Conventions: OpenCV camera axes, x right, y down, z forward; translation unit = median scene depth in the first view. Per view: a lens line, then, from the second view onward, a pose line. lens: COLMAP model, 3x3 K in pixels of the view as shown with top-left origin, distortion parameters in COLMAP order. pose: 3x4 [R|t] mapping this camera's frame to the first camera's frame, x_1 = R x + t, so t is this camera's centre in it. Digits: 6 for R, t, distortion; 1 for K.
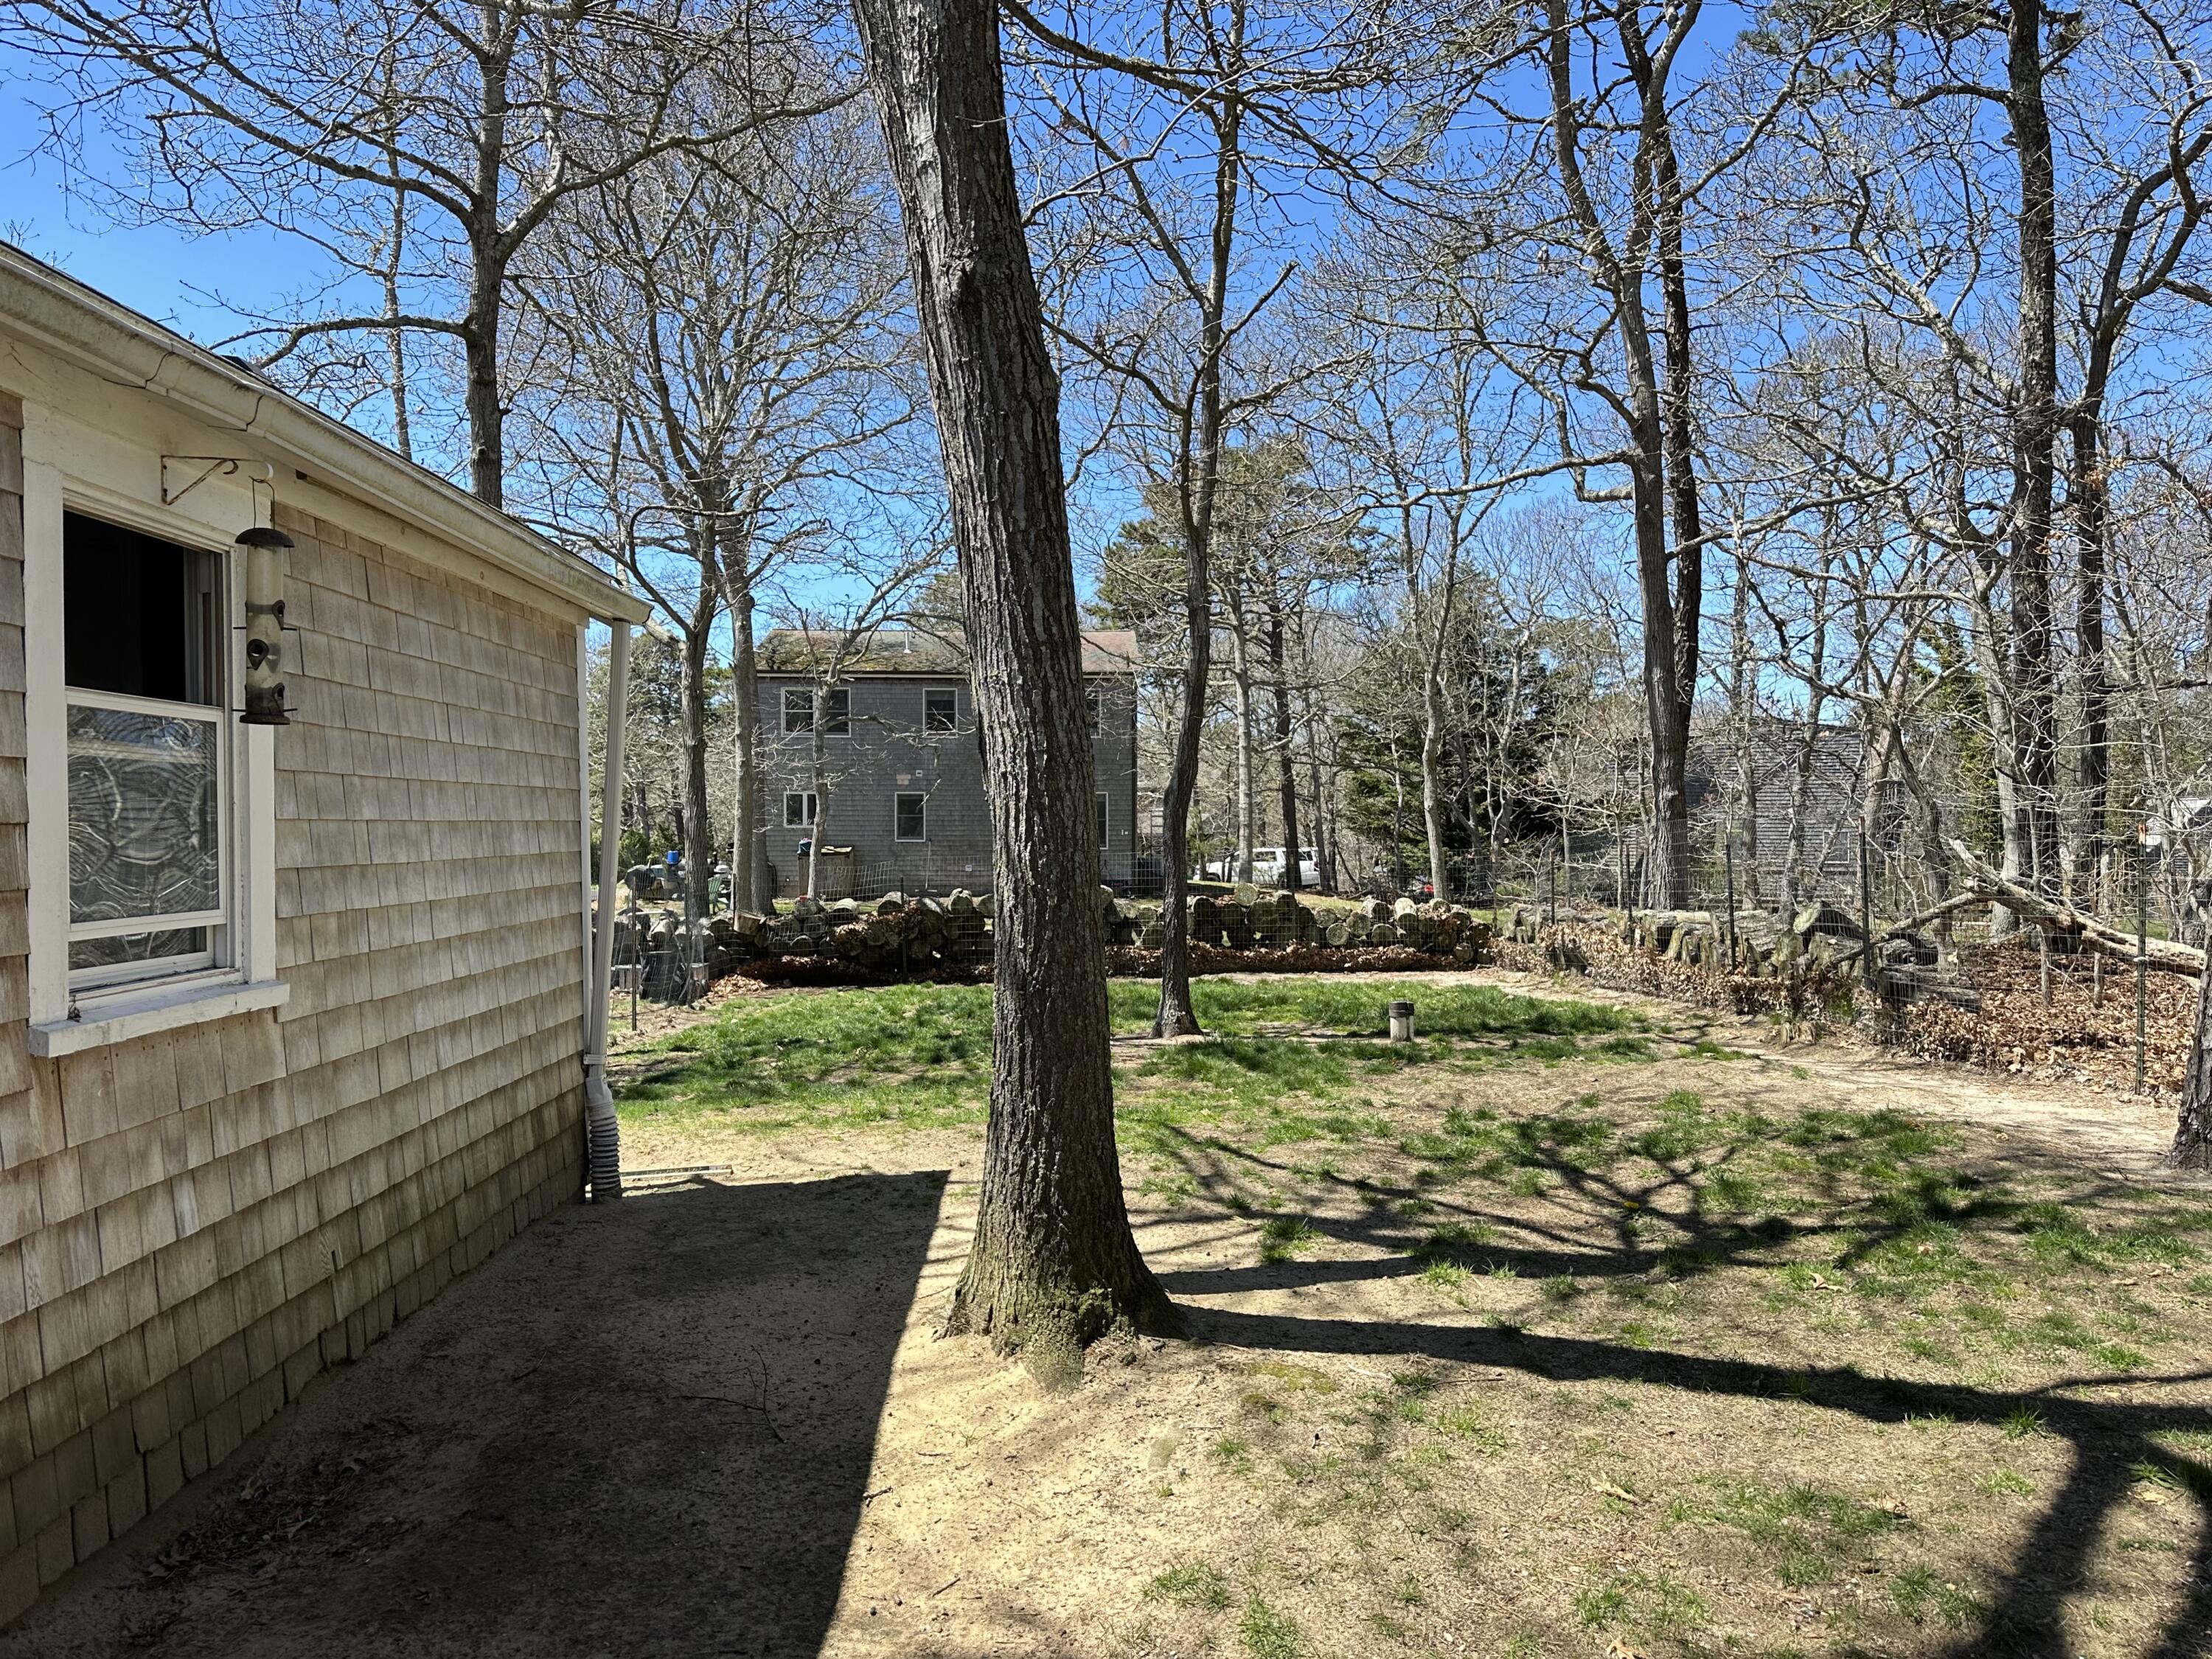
lens RADIAL K [[1534.3, 0, 1098.4], [0, 1534.3, 822.0], [0, 0, 1]] dist [0.056332, -0.014538]
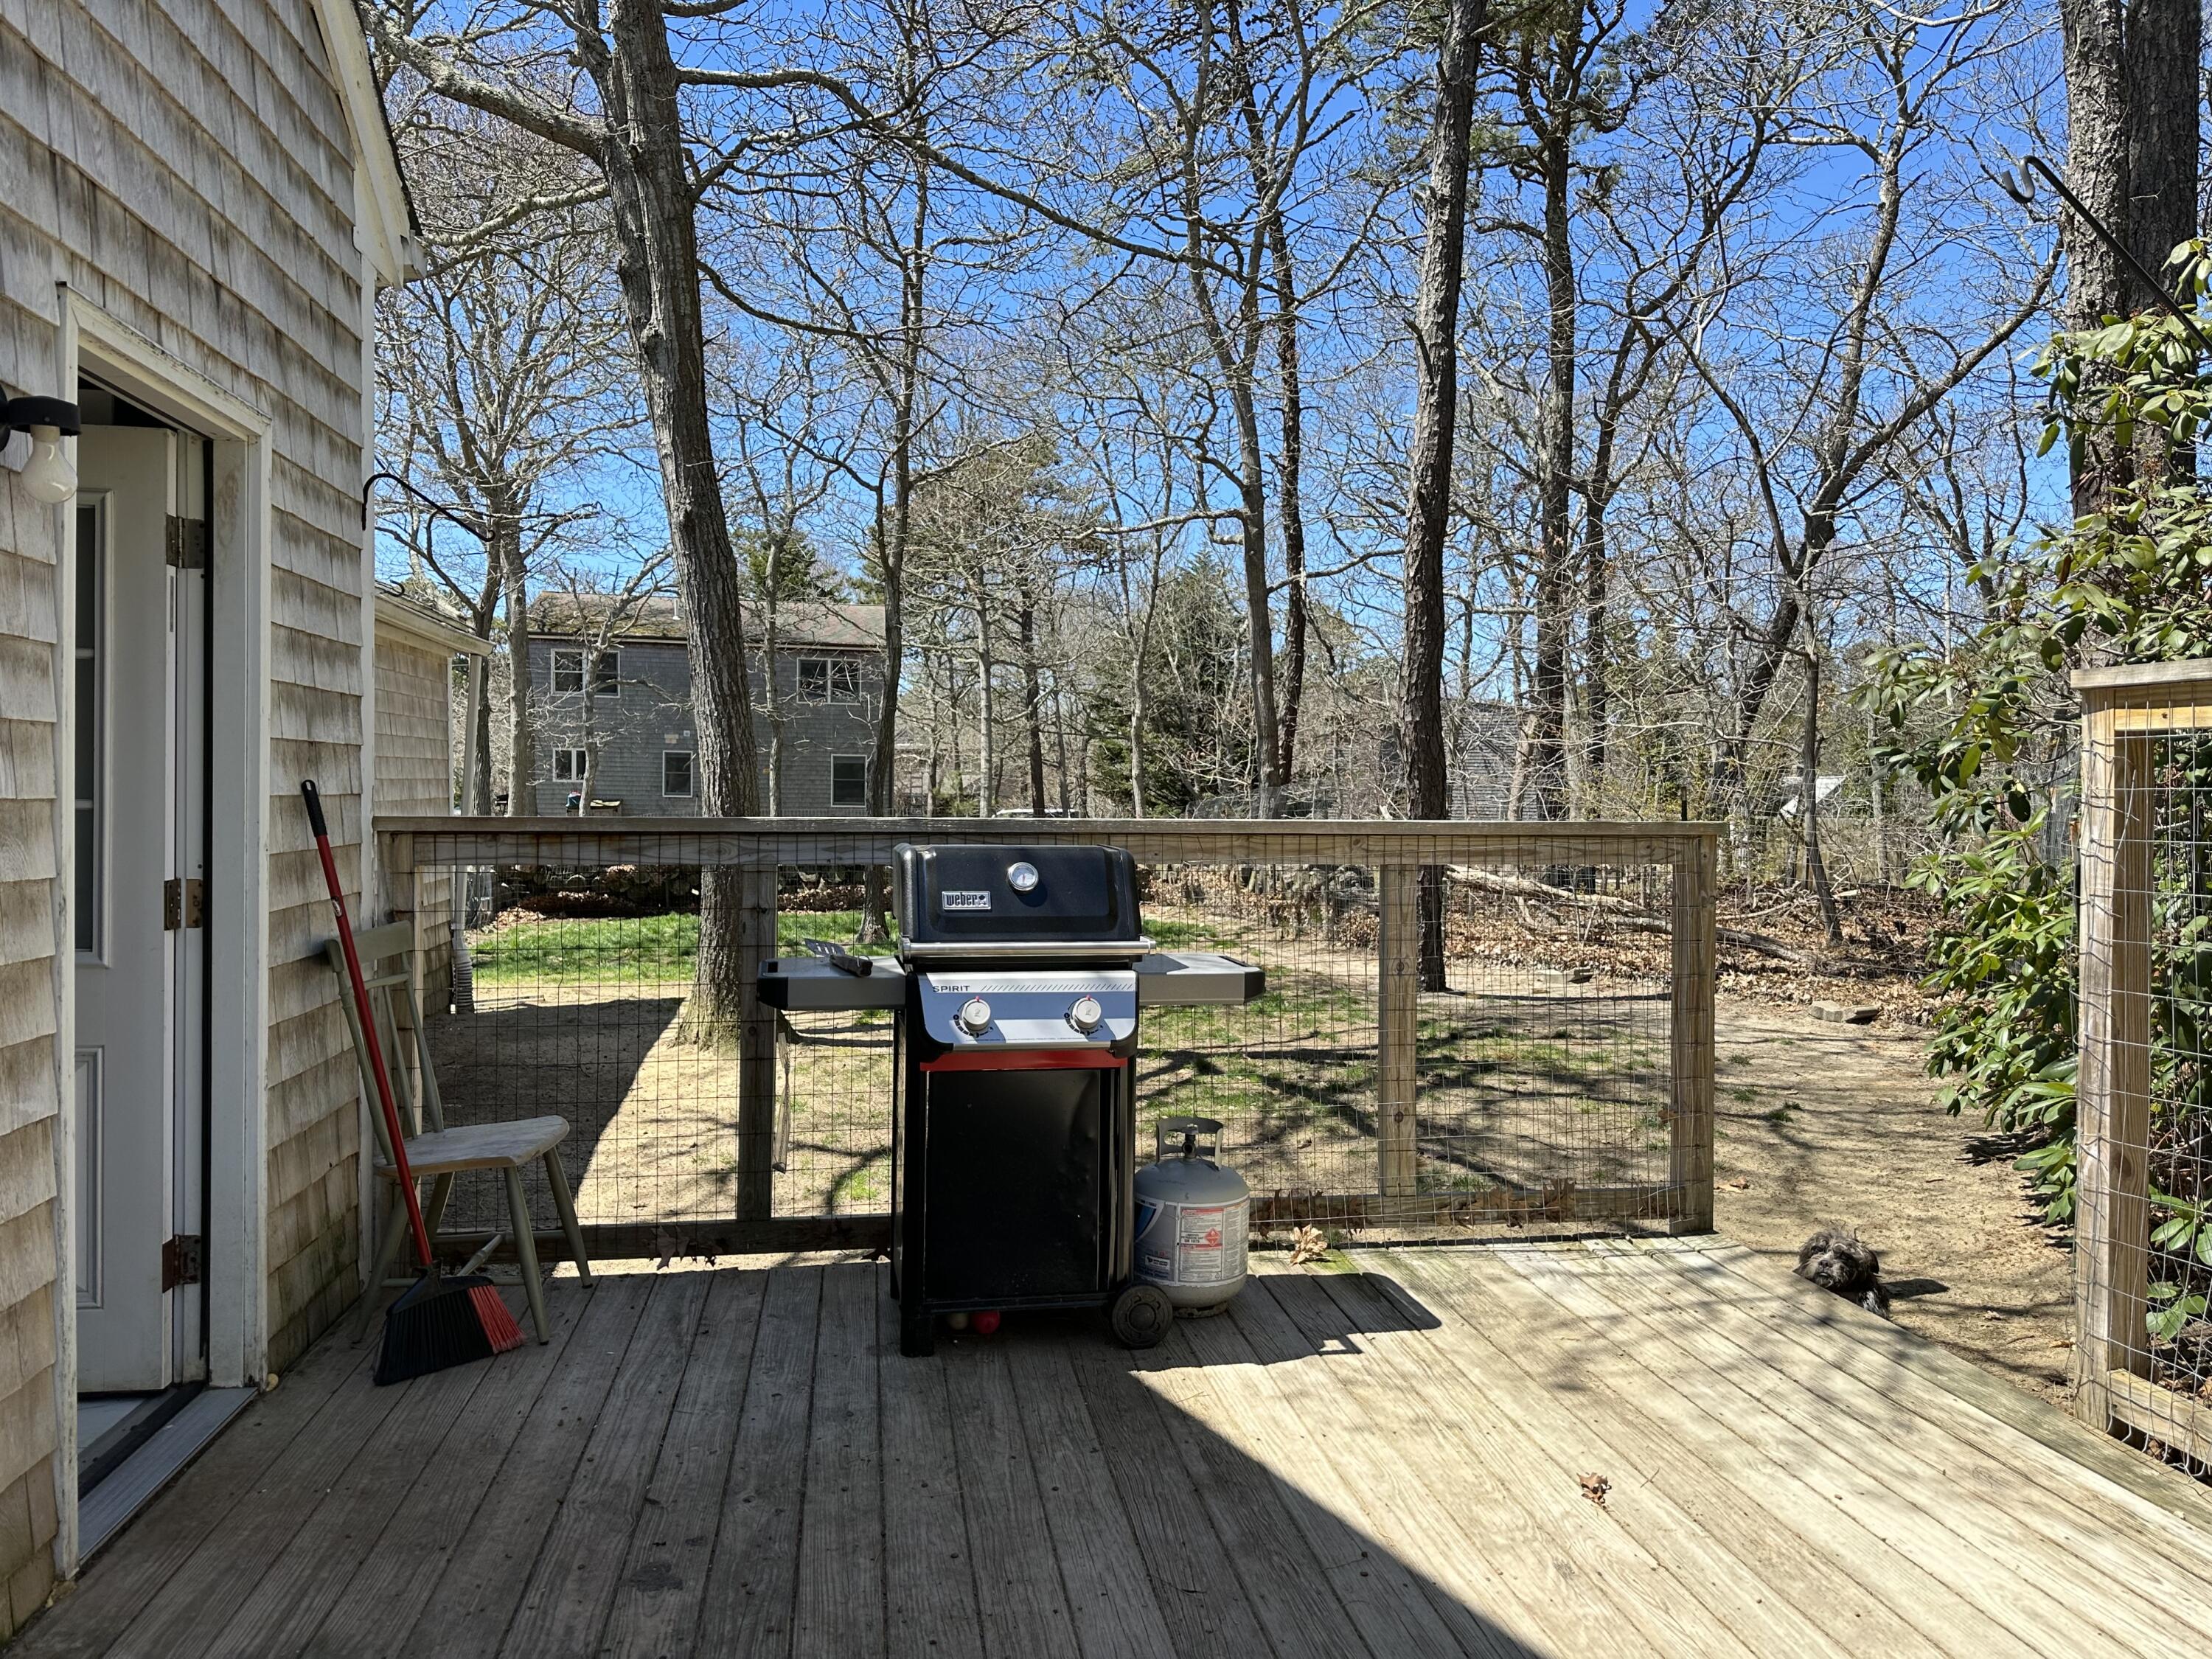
lens RADIAL K [[1534.3, 0, 1121.0], [0, 1534.3, 819.0], [0, 0, 1]] dist [0.056332, -0.014538]
pose [[0.987866, 0.013580, 0.154715, 0.035823], [-0.017156, 0.999615, 0.021803, -0.001956], [-0.154359, -0.024193, 0.987719, -0.234269]]
